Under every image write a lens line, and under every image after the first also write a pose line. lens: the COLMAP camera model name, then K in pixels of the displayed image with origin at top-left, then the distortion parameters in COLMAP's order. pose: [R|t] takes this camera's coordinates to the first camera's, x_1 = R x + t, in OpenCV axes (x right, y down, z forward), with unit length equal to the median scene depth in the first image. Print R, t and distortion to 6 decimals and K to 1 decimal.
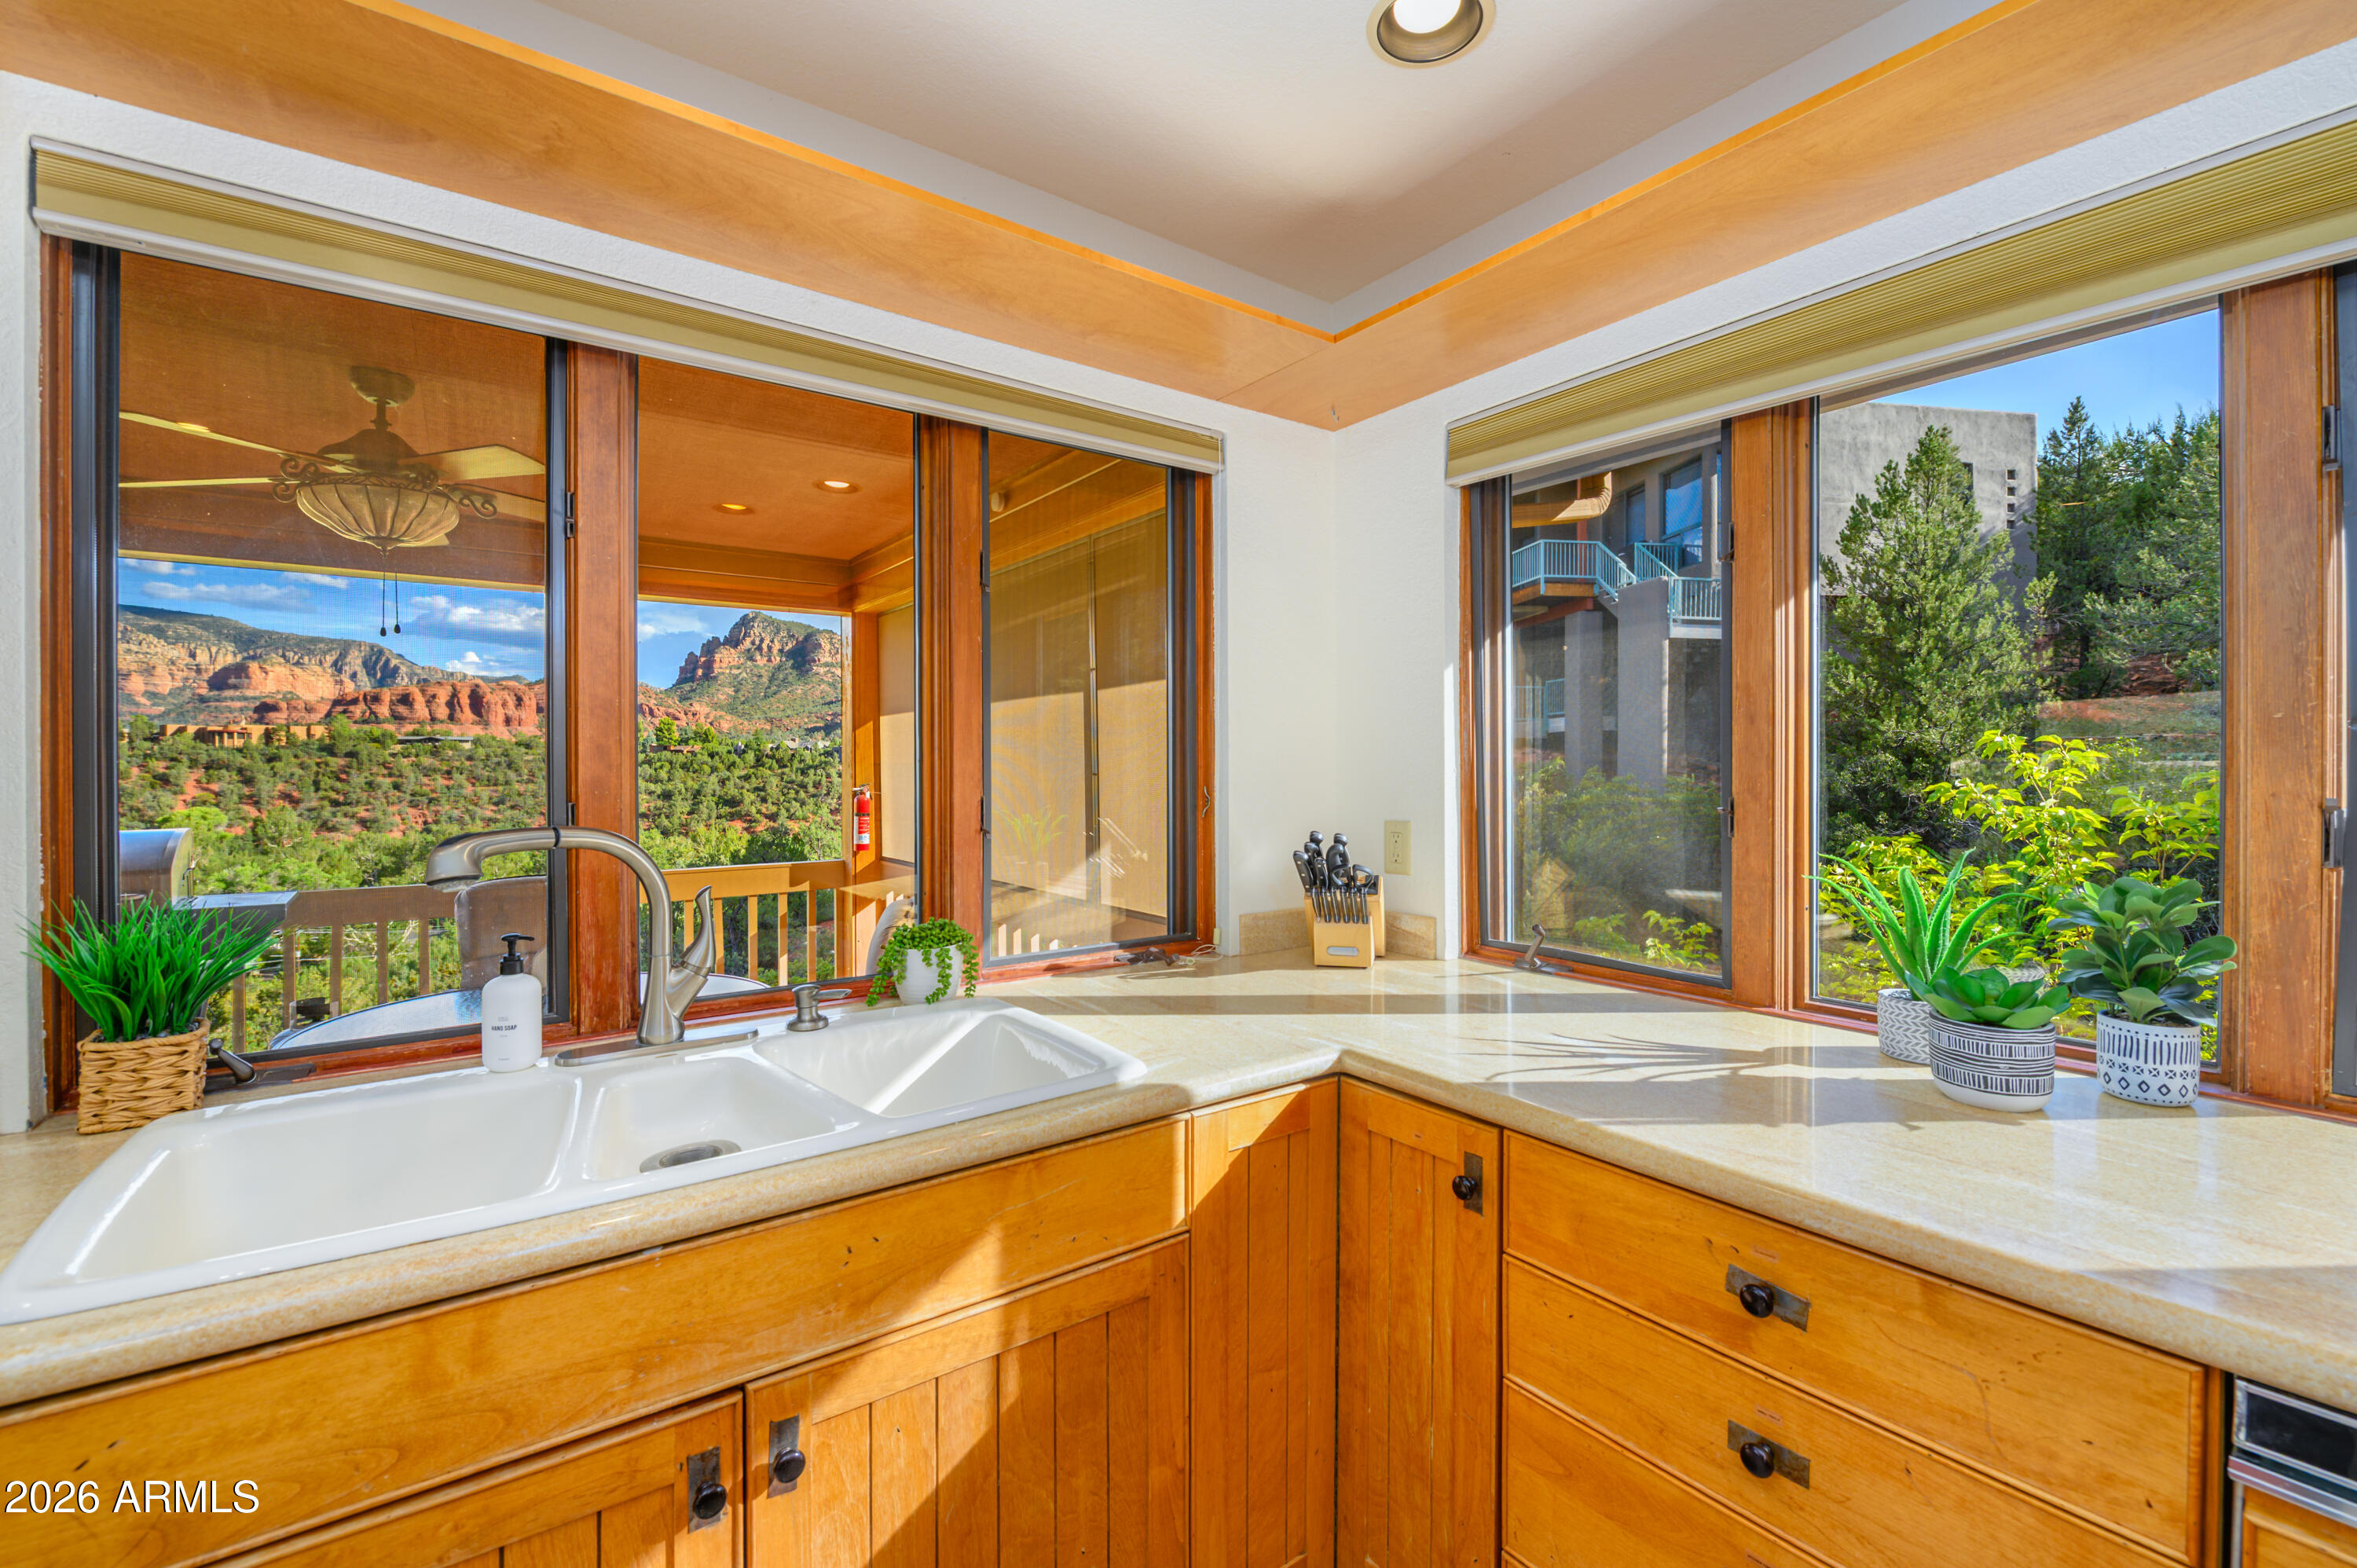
lens RADIAL K [[964.9, 0, 1181.8], [0, 964.9, 778.3], [0, 0, 1]] dist [-0.009772, -0.001520]
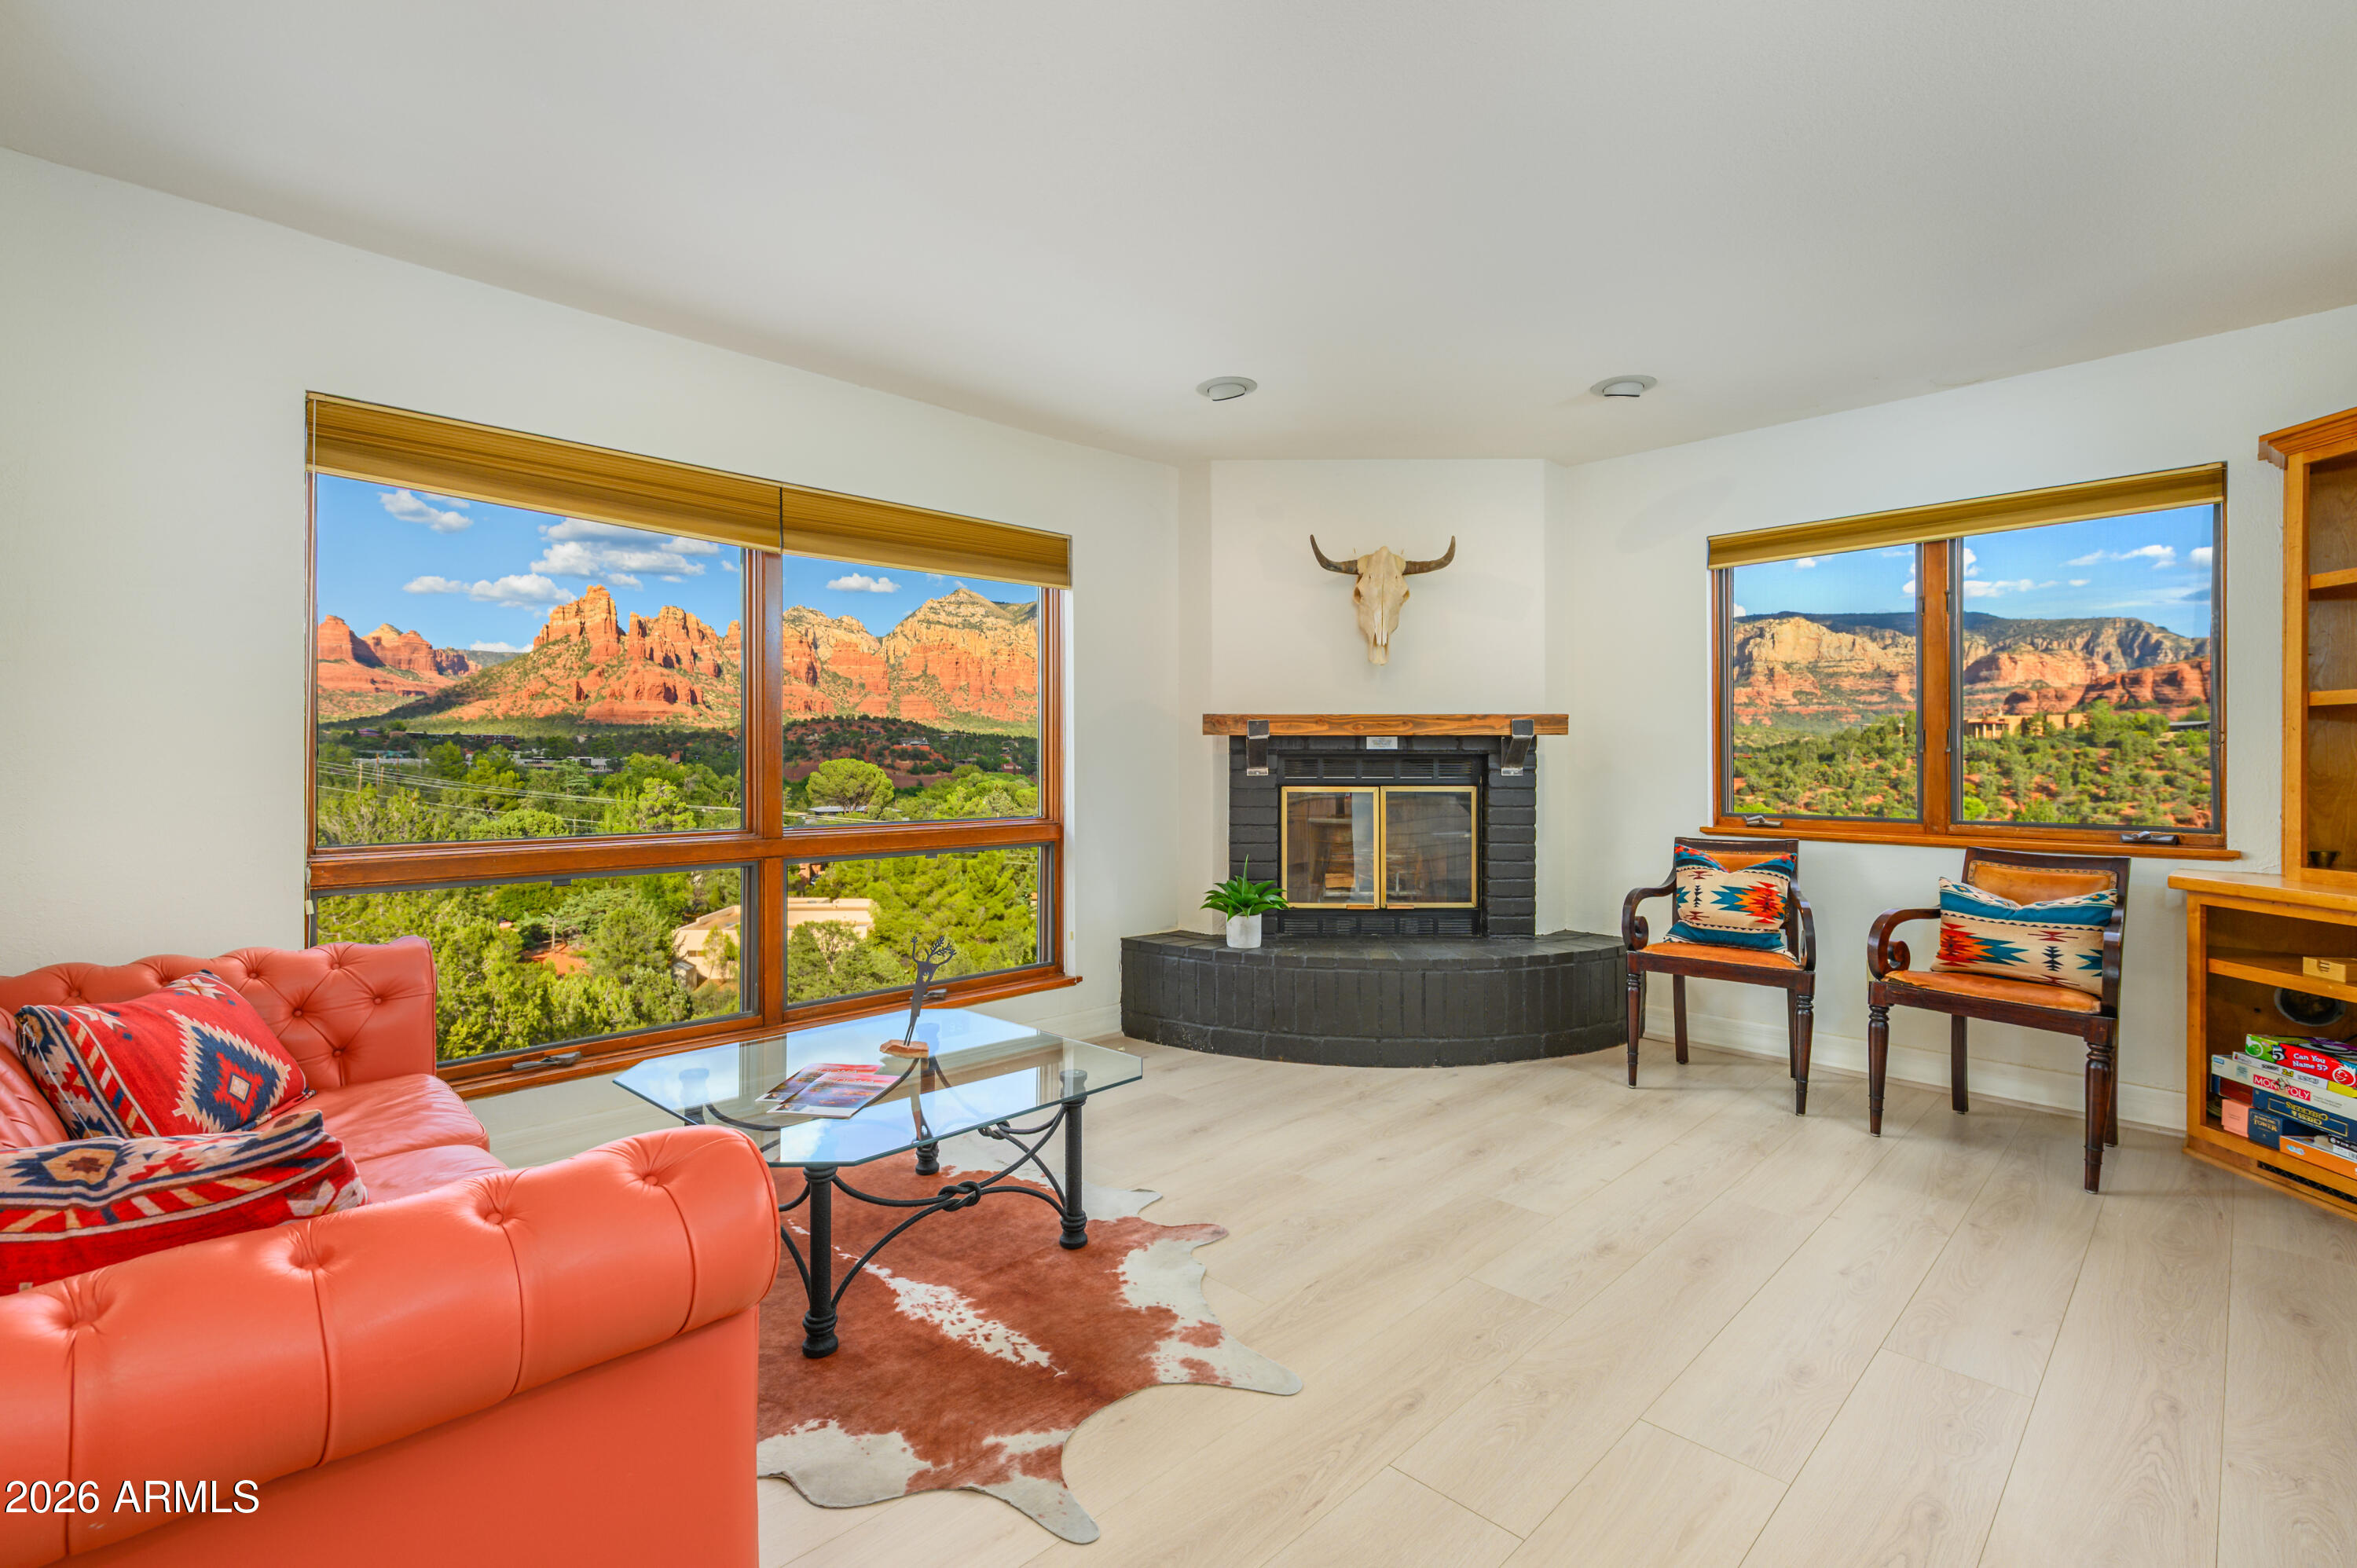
lens RADIAL K [[1069.3, 0, 1191.8], [0, 1069.3, 765.2], [0, 0, 1]] dist [0.002458, 0.000526]
pose [[0.156211, 0.004093, -0.987715, -1.318636], [-0.010265, 0.999944, 0.002520, 0.090677], [0.987670, 0.009745, 0.156245, -0.463468]]
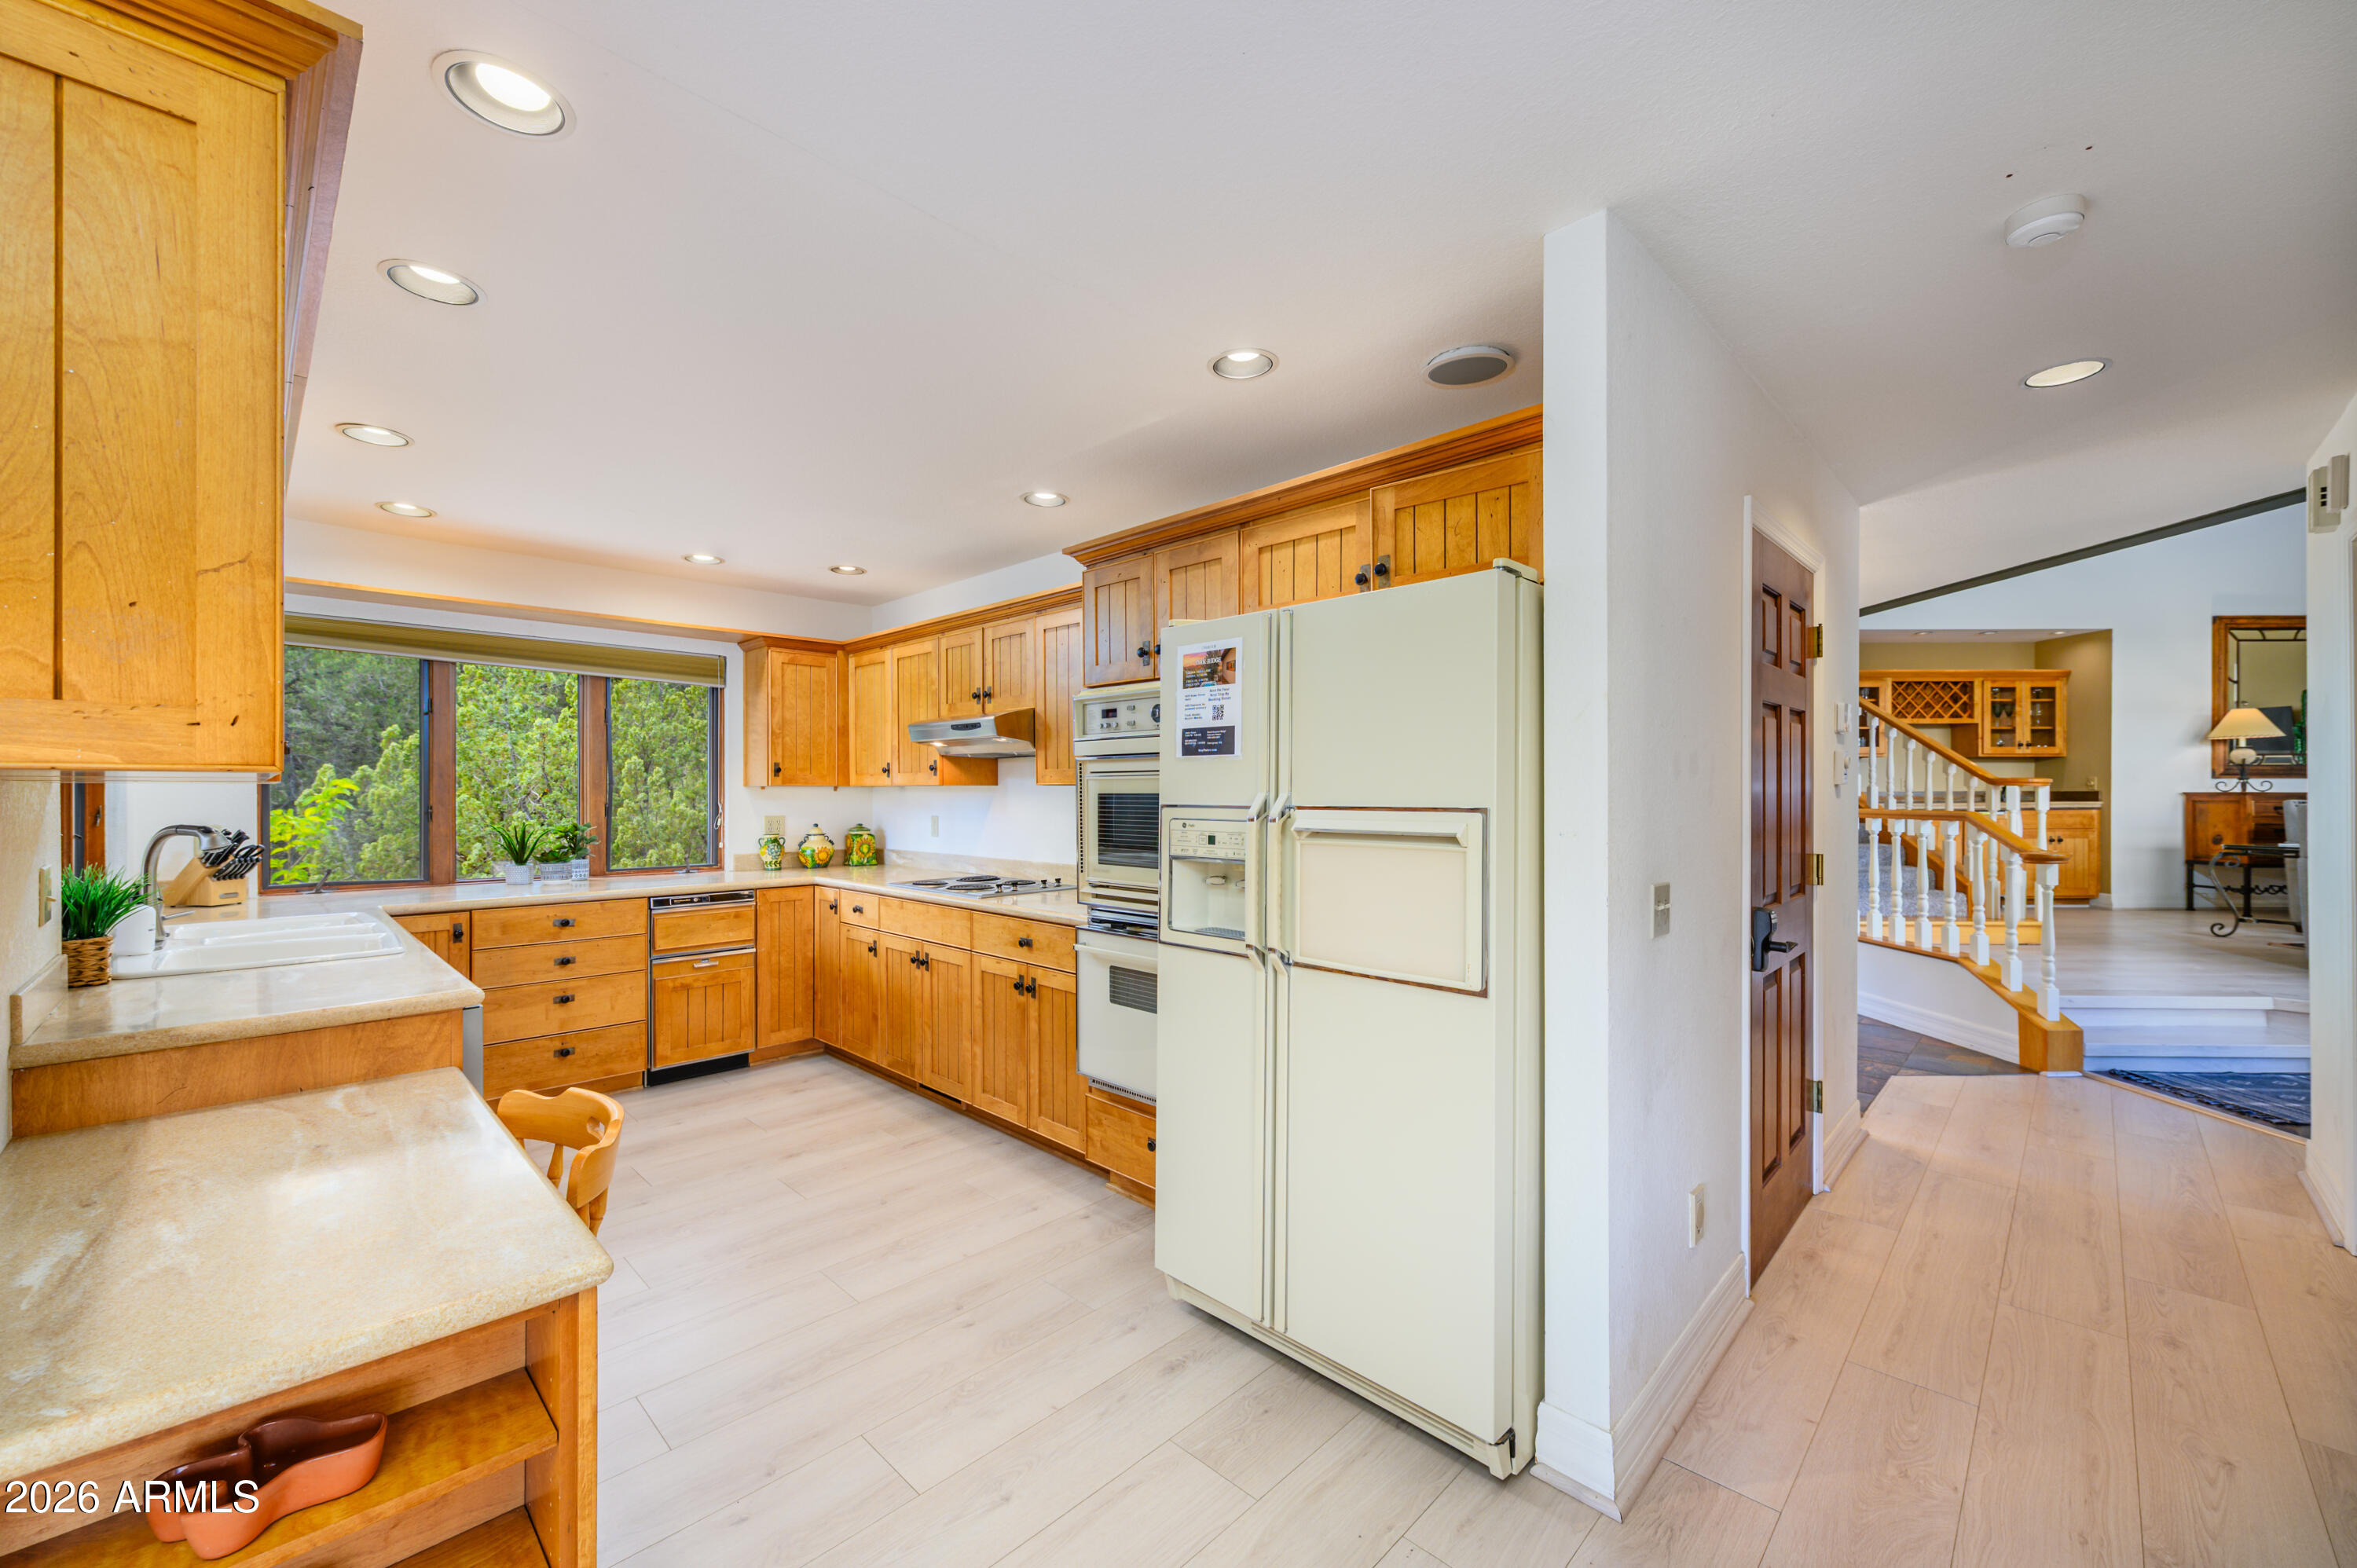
lens RADIAL K [[946.9, 0, 1189.9], [0, 946.9, 791.9], [0, 0, 1]] dist [-0.002362, -0.000236]
pose [[-0.163628, 0.003878, 0.986514, -1.712103], [0.005037, 0.999983, -0.003096, 0.001557], [-0.986509, 0.004463, -0.163645, -0.442880]]
